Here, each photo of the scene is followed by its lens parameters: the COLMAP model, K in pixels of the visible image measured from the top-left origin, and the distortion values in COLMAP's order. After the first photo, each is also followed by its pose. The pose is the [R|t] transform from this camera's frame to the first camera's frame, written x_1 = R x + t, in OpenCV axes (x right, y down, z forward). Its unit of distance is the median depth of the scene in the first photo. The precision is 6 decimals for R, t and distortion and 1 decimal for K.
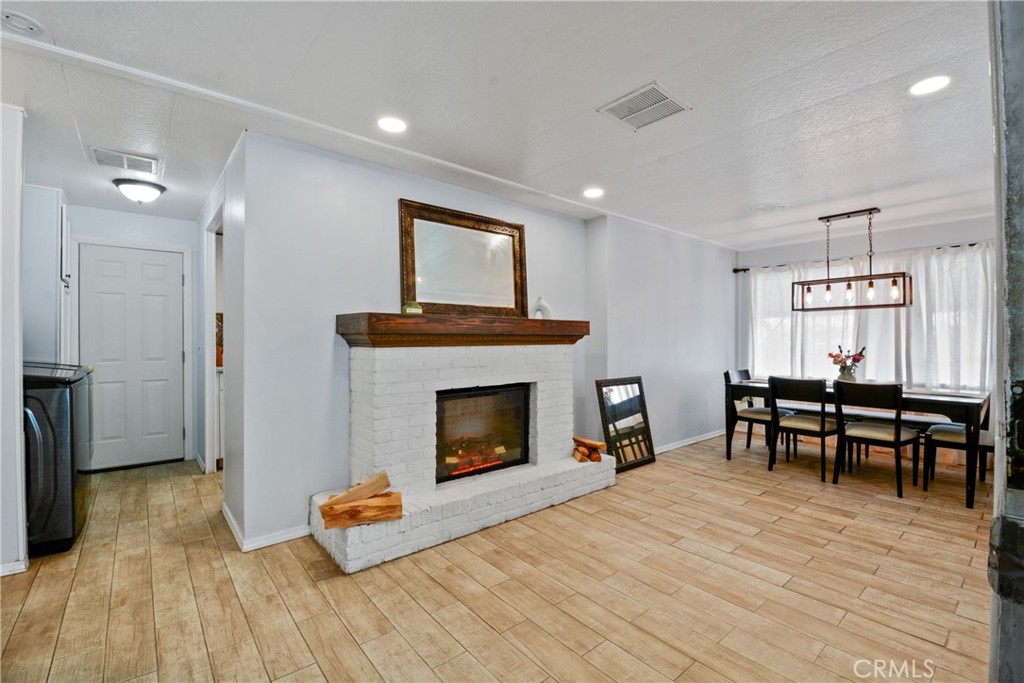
lens RADIAL K [[447.3, 0, 521.8], [0, 447.3, 341.9], [0, 0, 1]] dist [0.021157, -0.025874]
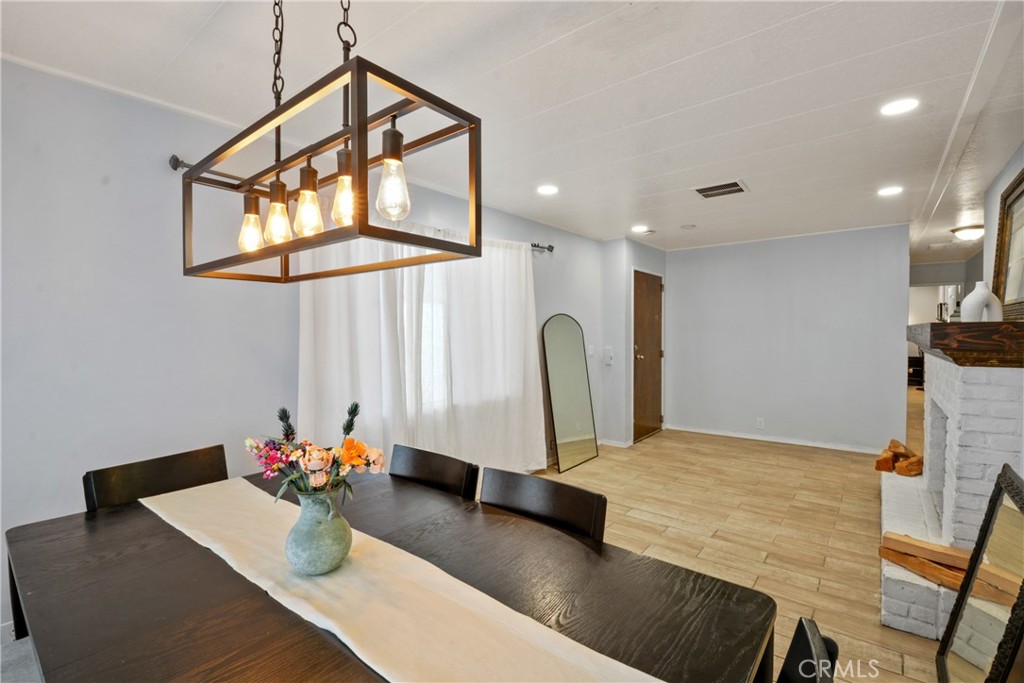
lens RADIAL K [[454.0, 0, 512.0], [0, 454.0, 341.5], [0, 0, 1]] dist [-0.025717, -0.000329]
pose [[-0.983657, 0.009783, -0.179786, 0.869033], [0.004786, 0.999591, 0.028205, -0.047740], [0.179988, 0.026883, -0.983301, 1.677473]]
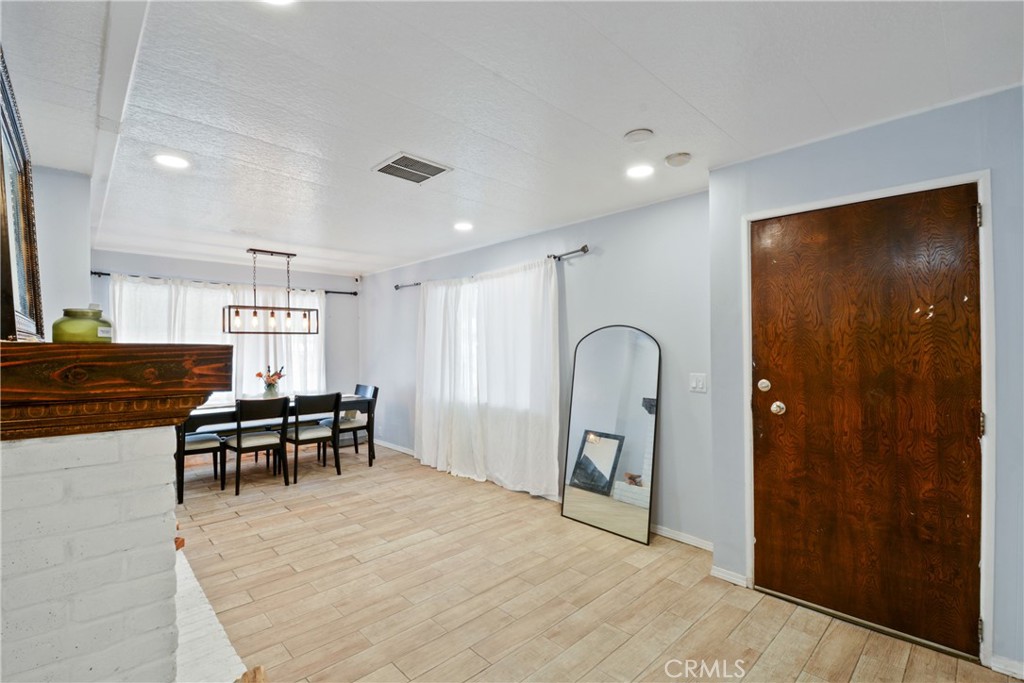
lens RADIAL K [[459.8, 0, 512.0], [0, 459.8, 341.5], [0, 0, 1]] dist [0.025995, -0.028099]
pose [[-0.055923, 0.007784, 0.998405, -0.652824], [0.010121, 0.999923, -0.007229, -0.050251], [-0.998384, 0.009701, -0.055998, 0.585921]]
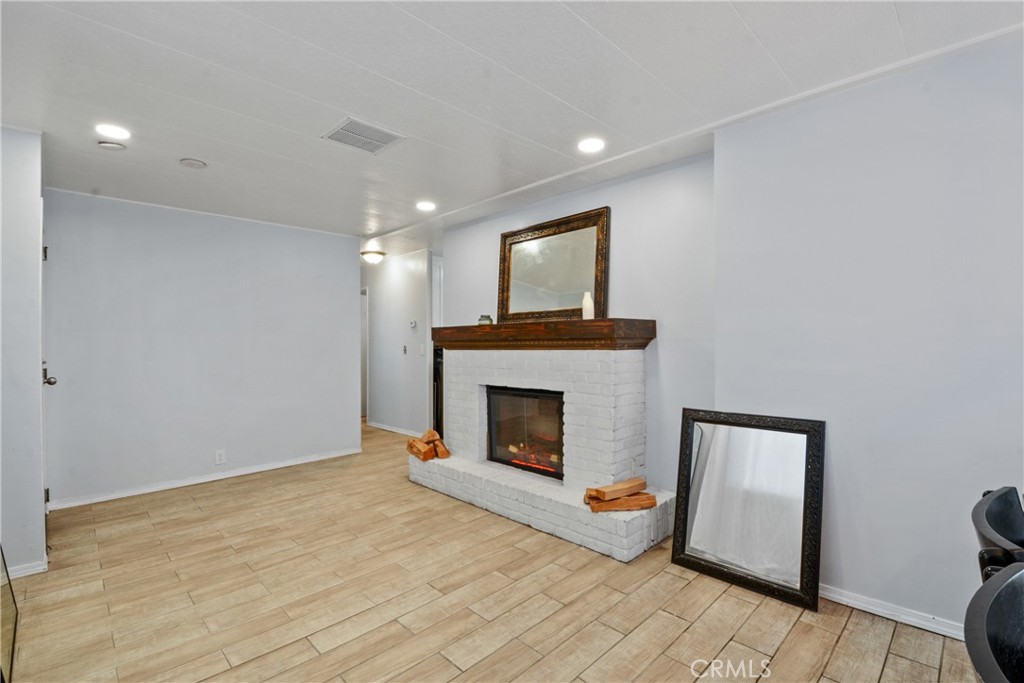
lens RADIAL K [[459.8, 0, 512.0], [0, 459.8, 341.5], [0, 0, 1]] dist [0.025995, -0.028099]
pose [[0.072922, -0.001575, -0.997336, 1.027534], [0.006007, 0.999981, -0.001140, -0.010140], [0.997320, -0.005908, 0.072930, 0.918627]]
